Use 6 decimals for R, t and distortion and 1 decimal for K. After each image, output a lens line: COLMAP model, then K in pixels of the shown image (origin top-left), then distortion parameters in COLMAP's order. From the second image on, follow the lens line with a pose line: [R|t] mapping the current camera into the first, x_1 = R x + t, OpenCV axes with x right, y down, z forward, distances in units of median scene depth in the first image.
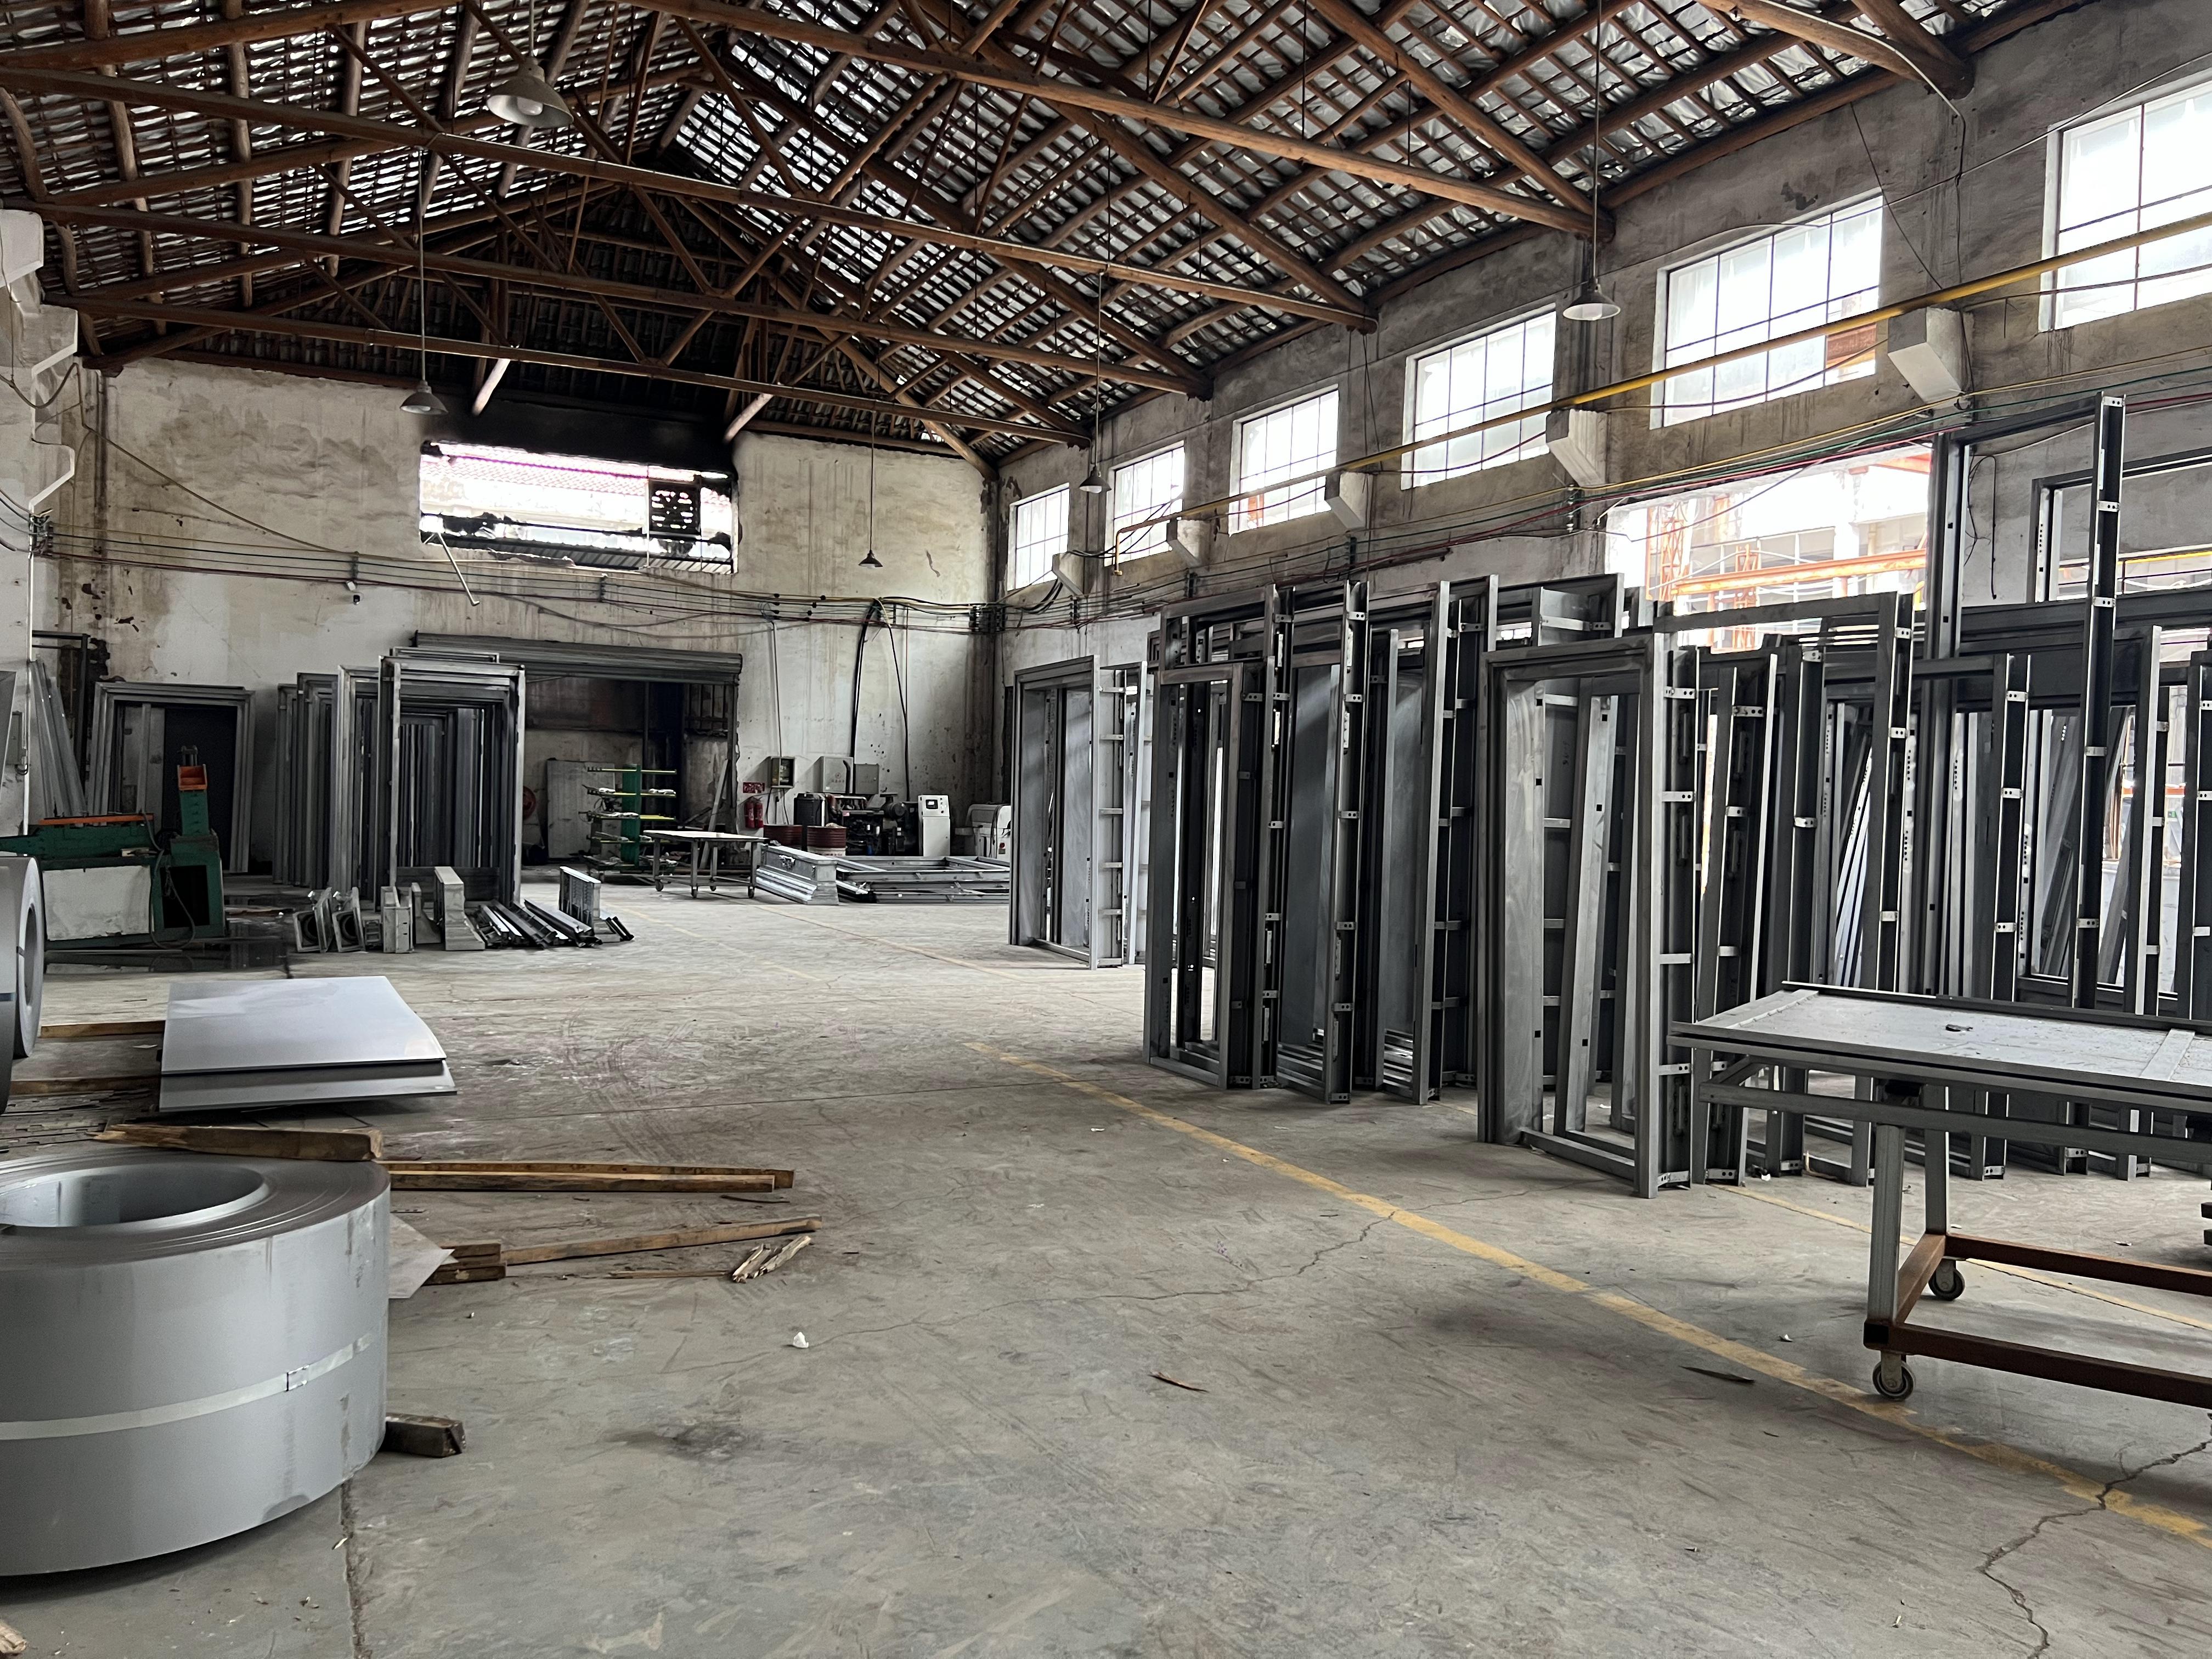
lens RADIAL K [[1675.3, 0, 1106.0], [0, 1675.3, 829.5], [0, 0, 1]] dist [-0.010306, -0.055546]
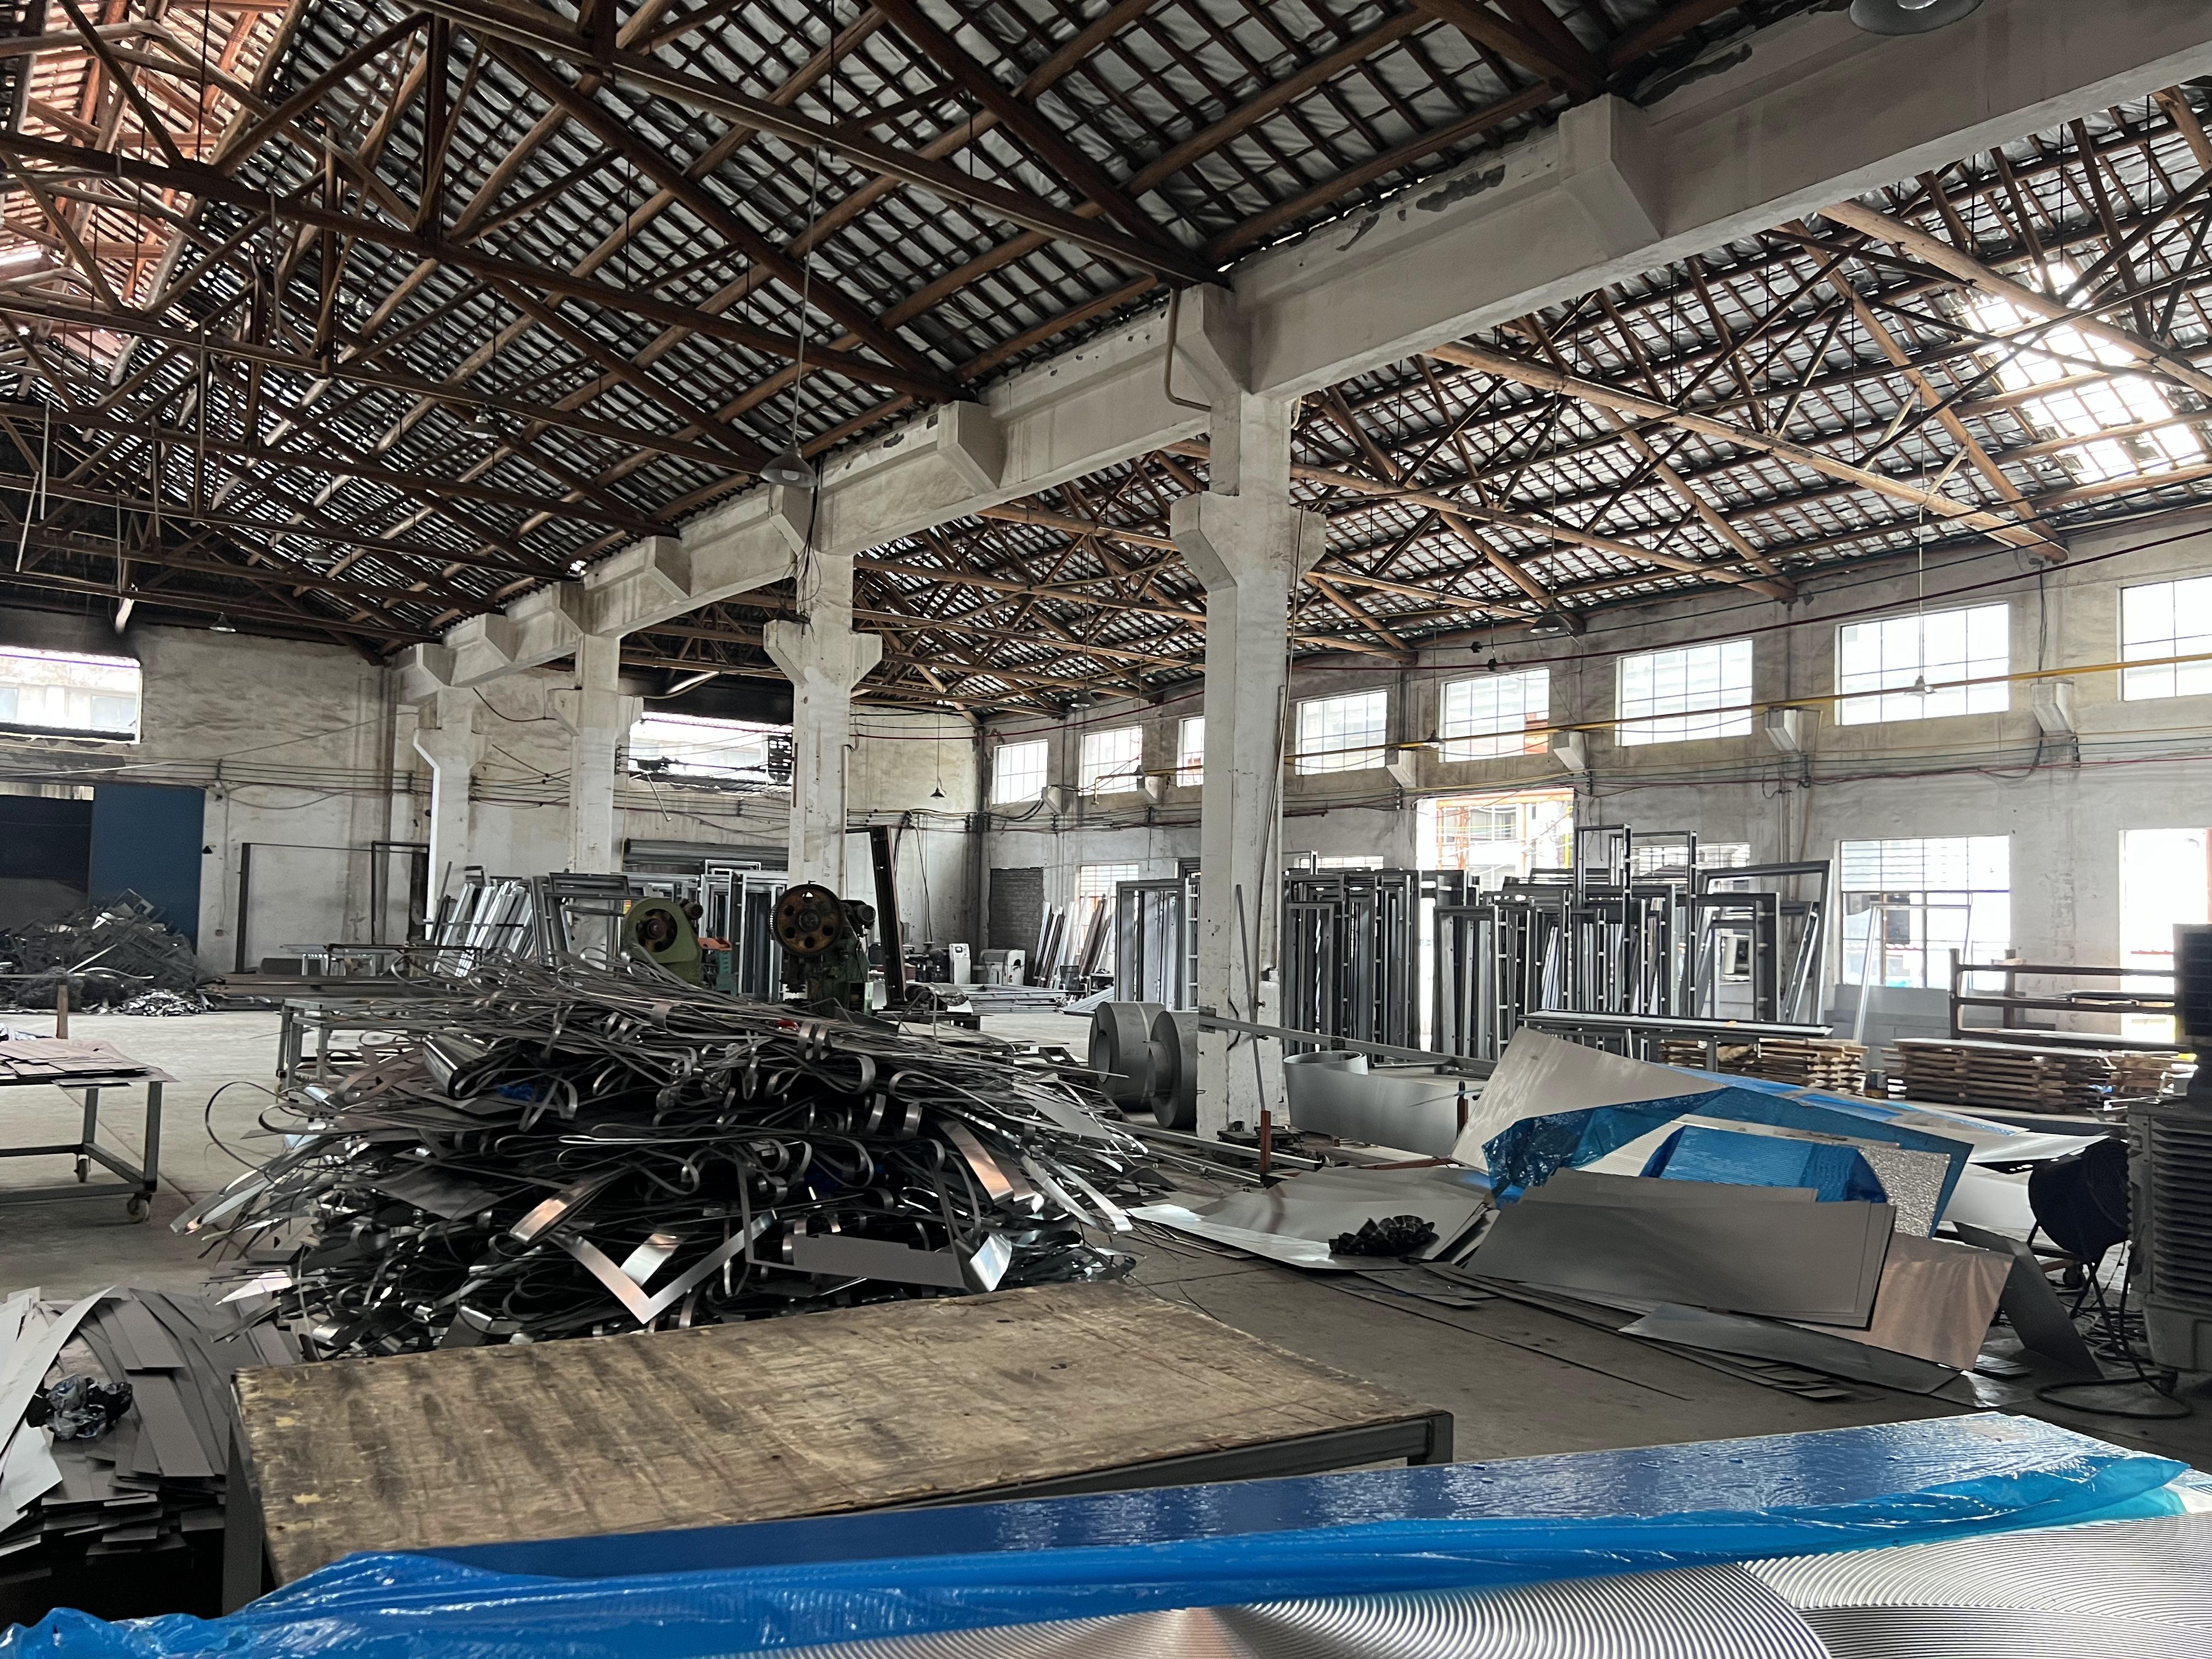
lens RADIAL K [[1648.1, 0, 1106.0], [0, 1648.1, 829.5], [0, 0, 1]] dist [0.048490, -0.047761]
pose [[0.983364, -0.000520, 0.181648, -0.266051], [0.014397, 0.997073, -0.075081, -0.009646], [-0.181077, 0.076447, 0.980493, -0.539802]]
